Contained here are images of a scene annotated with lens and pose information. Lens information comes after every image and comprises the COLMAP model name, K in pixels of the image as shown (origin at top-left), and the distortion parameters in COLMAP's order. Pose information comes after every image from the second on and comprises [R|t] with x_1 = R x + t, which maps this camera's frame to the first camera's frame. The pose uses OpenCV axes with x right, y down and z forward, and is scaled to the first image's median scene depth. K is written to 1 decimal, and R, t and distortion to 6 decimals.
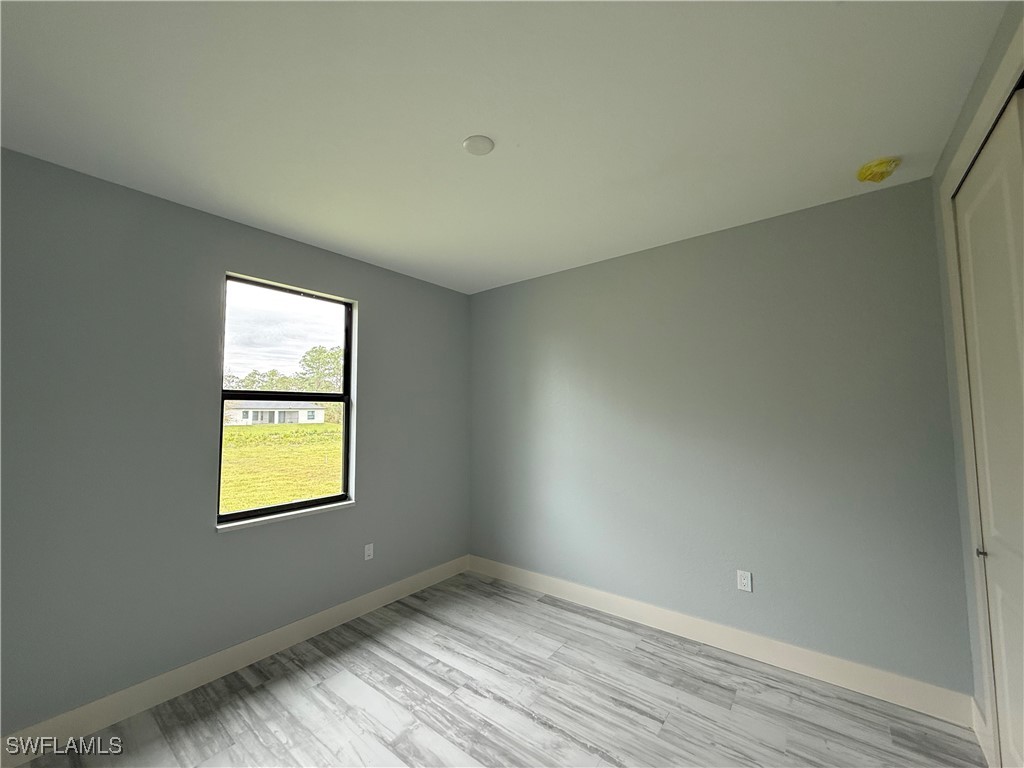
lens RADIAL K [[407.9, 0, 510.2], [0, 407.9, 384.8], [0, 0, 1]] dist [0.001331, -0.000267]
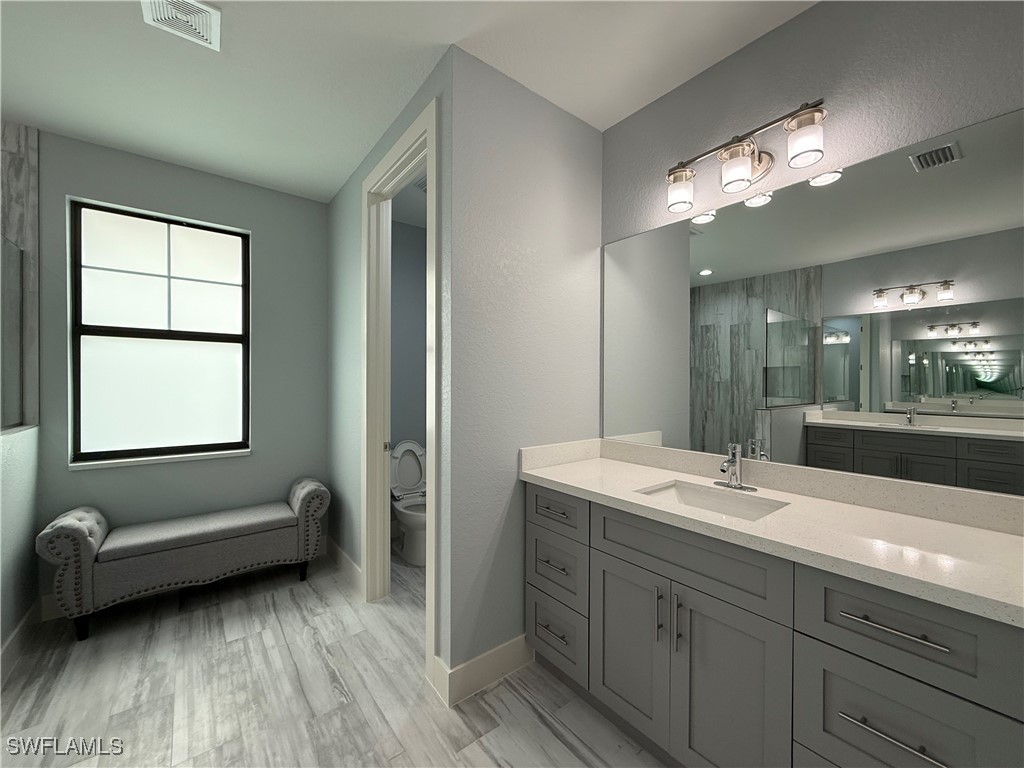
lens RADIAL K [[407.9, 0, 510.2], [0, 407.9, 384.8], [0, 0, 1]] dist [0.001331, -0.000267]
pose [[0.970414, 0.013873, -0.241050, 0.412546], [0.004494, 0.997137, 0.075480, 0.069123], [0.241407, -0.074330, 0.967573, 0.246606]]
